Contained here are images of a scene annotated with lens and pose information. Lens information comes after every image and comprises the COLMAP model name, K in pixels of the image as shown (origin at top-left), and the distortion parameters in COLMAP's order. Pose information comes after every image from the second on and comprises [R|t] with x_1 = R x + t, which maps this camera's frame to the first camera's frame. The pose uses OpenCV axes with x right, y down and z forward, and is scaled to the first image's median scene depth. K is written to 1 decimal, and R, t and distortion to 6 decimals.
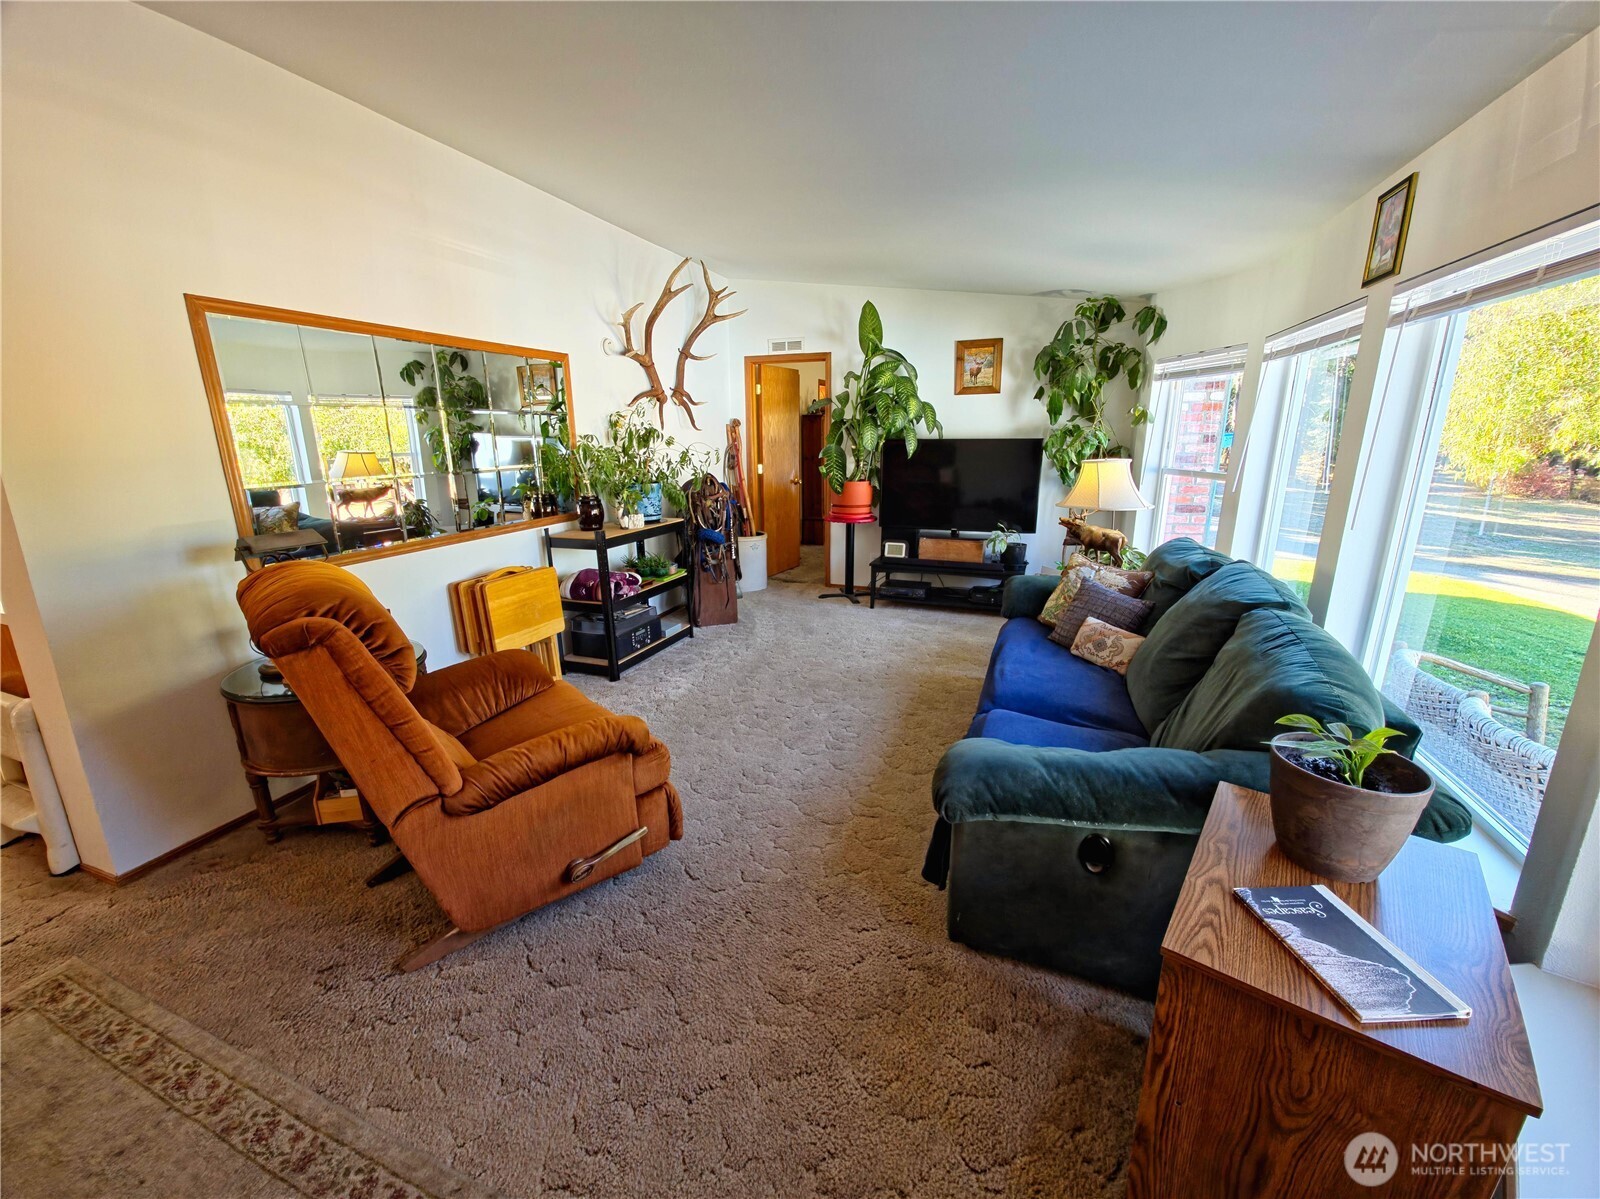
lens RADIAL K [[651.1, 0, 802.3], [0, 651.1, 602.9], [0, 0, 1]] dist [0.014823, -0.008296]
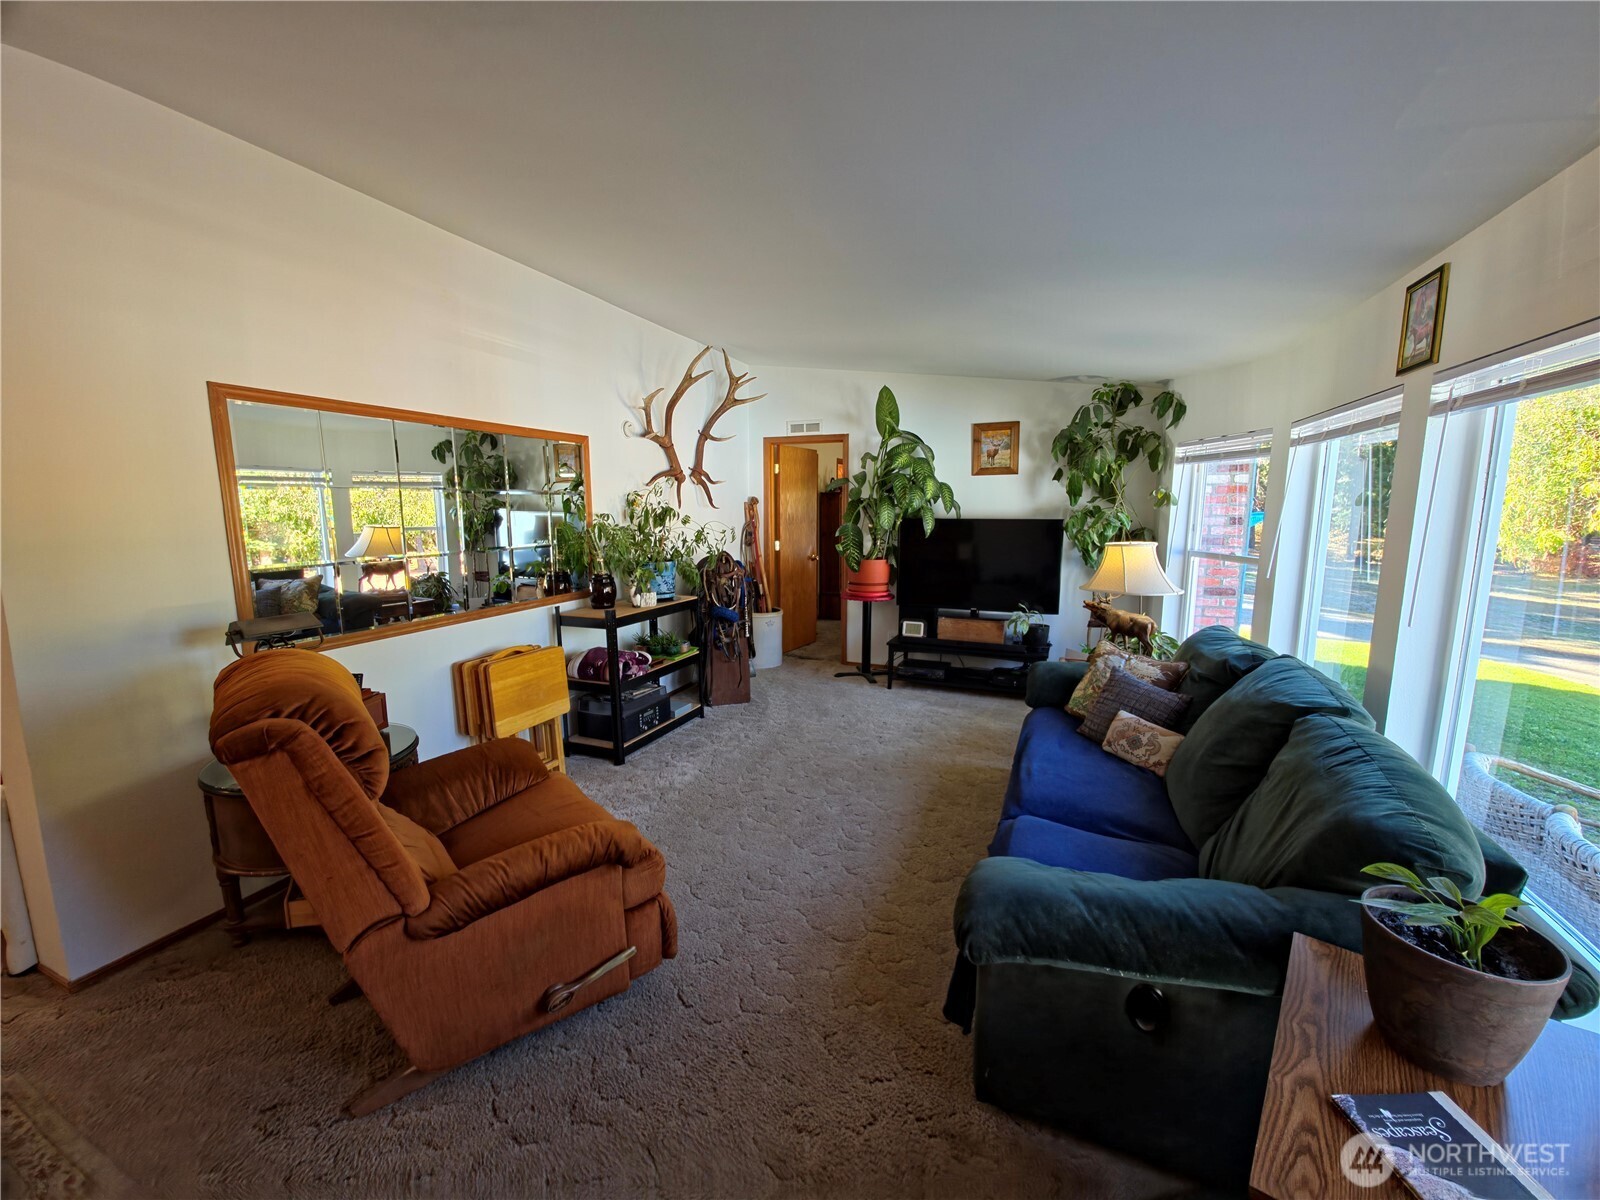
lens RADIAL K [[641.7, 0, 802.8], [0, 641.7, 595.6], [0, 0, 1]] dist [0.014255, -0.008273]
pose [[0.999425, 0.011148, -0.032027, 0.011733], [-0.014689, 0.993536, -0.112567, -0.031168], [0.030565, 0.112973, 0.993128, 0.051787]]
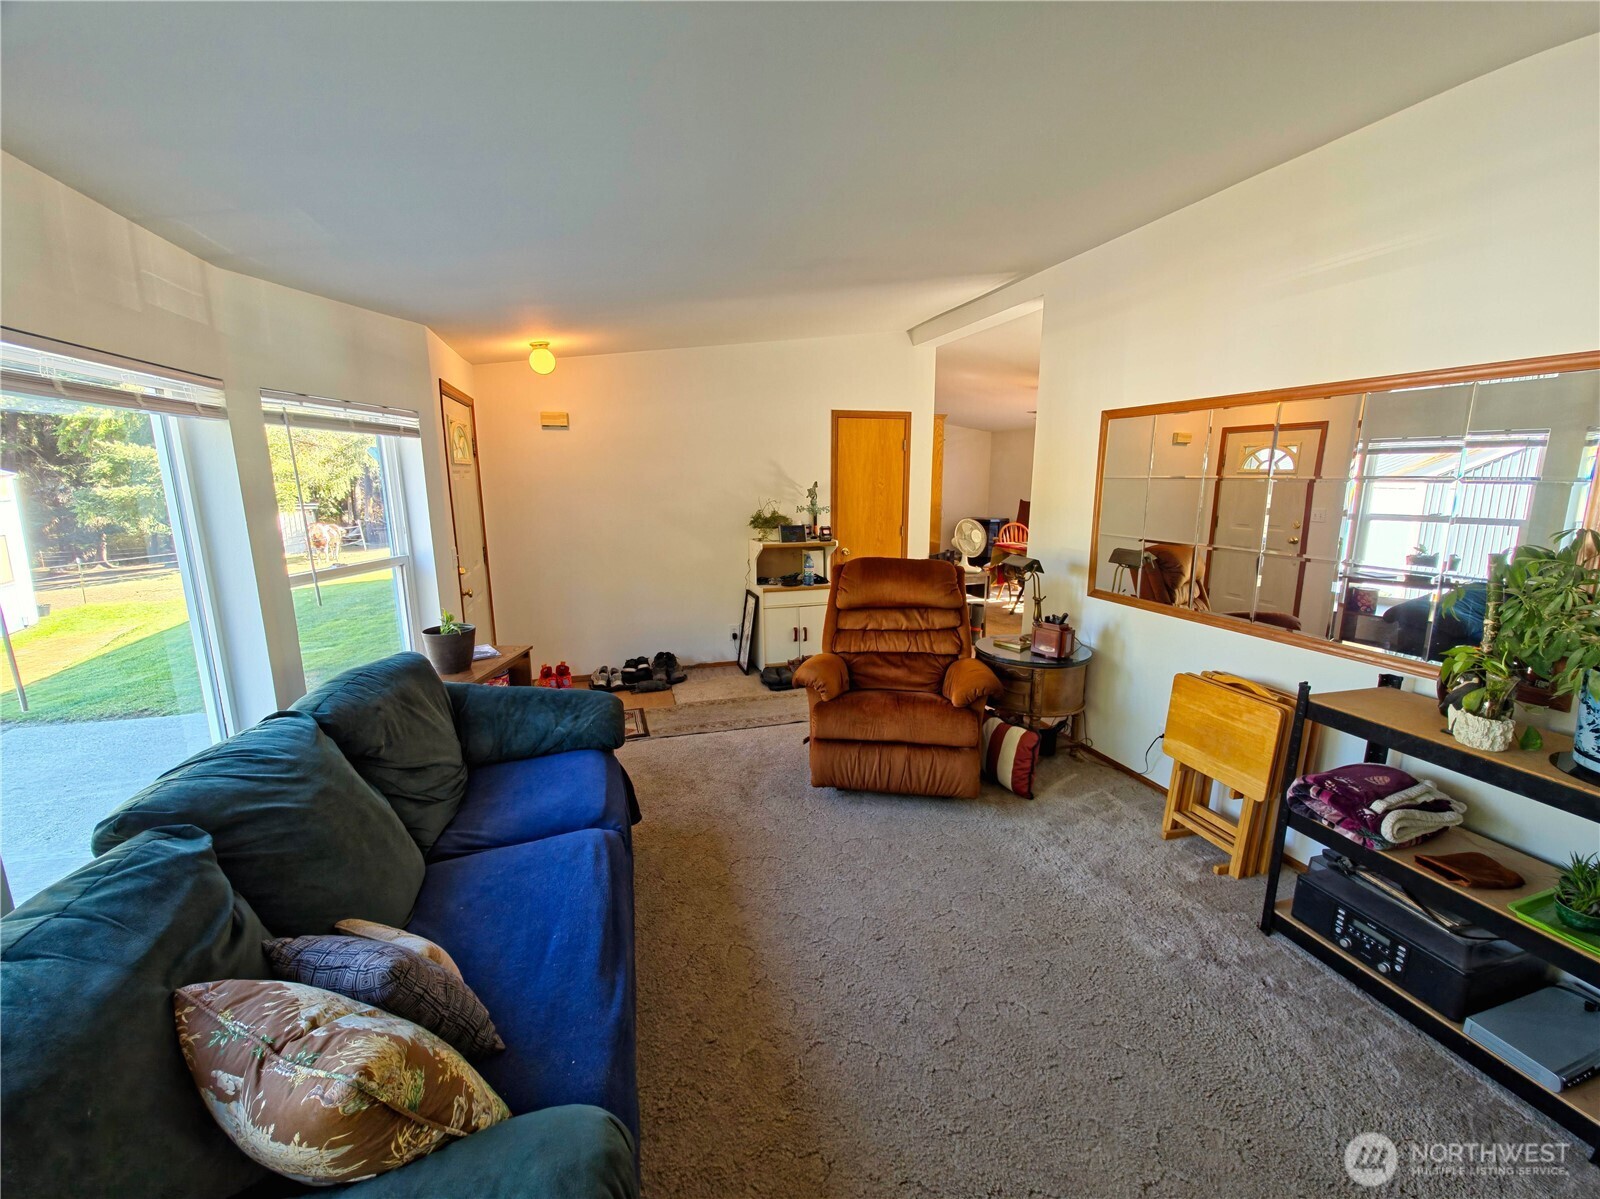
lens RADIAL K [[641.7, 0, 802.8], [0, 641.7, 595.1], [0, 0, 1]] dist [0.014255, -0.008273]
pose [[-0.793803, 0.125453, -0.595095, 0.427300], [-0.145509, 0.910898, 0.386124, -0.387203], [0.590511, 0.393098, -0.704819, 1.268085]]
